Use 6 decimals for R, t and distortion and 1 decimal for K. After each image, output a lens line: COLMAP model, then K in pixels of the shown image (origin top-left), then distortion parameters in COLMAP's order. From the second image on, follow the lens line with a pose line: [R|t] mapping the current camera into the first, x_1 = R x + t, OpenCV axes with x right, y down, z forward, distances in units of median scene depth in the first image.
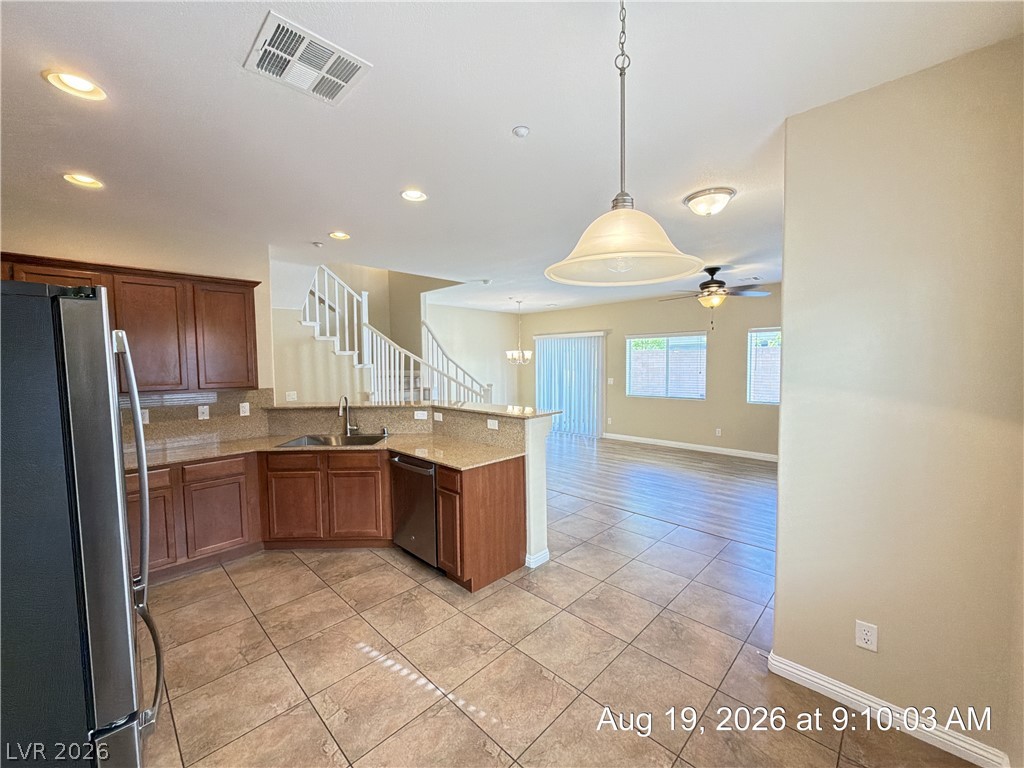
lens RADIAL K [[408.0, 0, 513.5], [0, 408.0, 382.0], [0, 0, 1]] dist [0.000292, 0.000228]
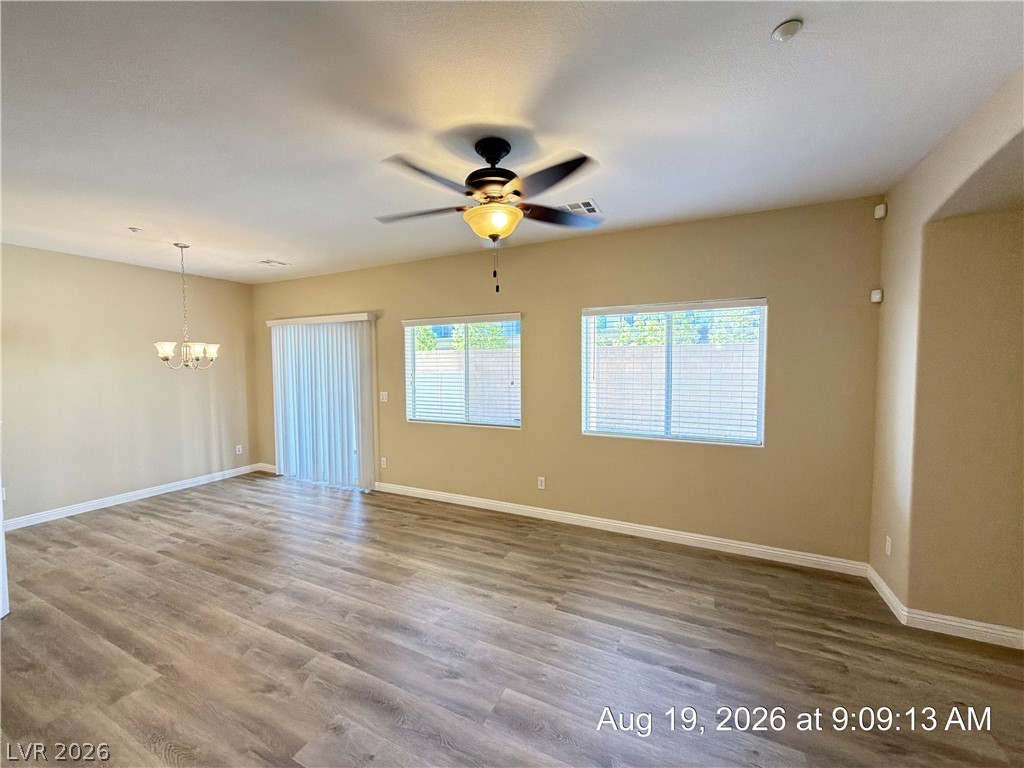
lens RADIAL K [[408.0, 0, 513.6], [0, 408.0, 383.7], [0, 0, 1]] dist [0.000292, 0.000228]
pose [[0.950288, -0.013905, 0.311061, 0.513300], [0.013557, 0.999903, 0.003280, -0.044413], [-0.311076, 0.001100, 0.950384, 0.817554]]
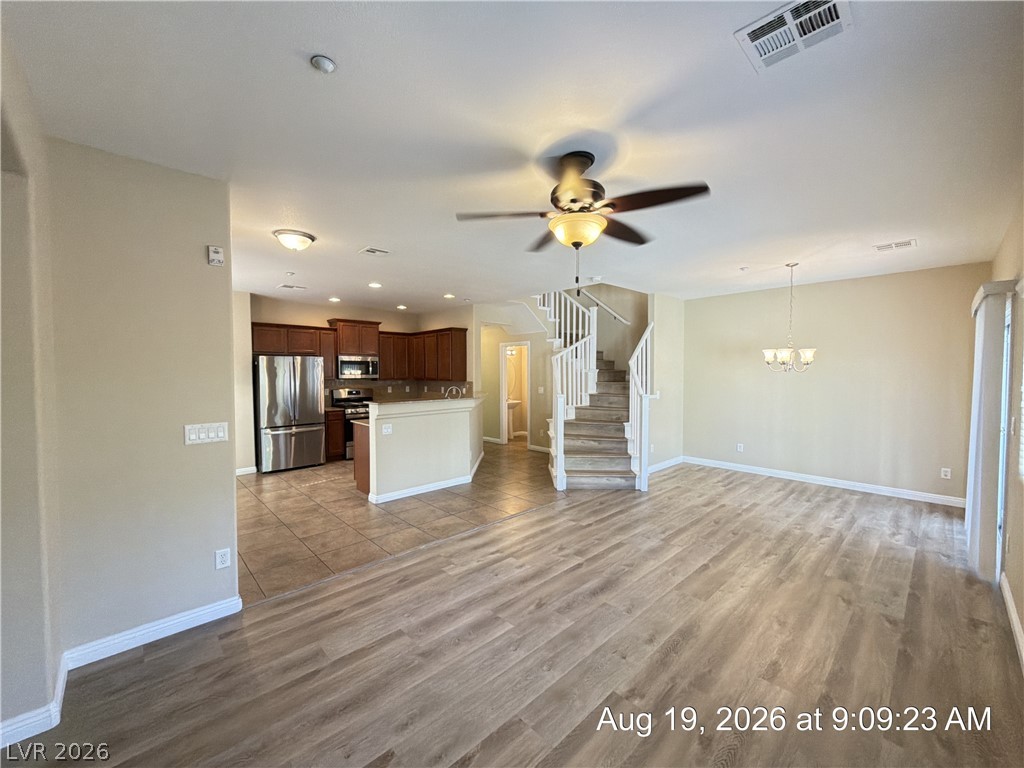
lens RADIAL K [[408.0, 0, 512.9], [0, 408.0, 382.4], [0, 0, 1]] dist [0.000292, 0.000228]
pose [[-0.043899, 0.038028, -0.998312, 1.300668], [-0.048829, 0.997999, 0.040163, -0.068090], [0.997842, 0.050510, -0.041954, 1.325638]]
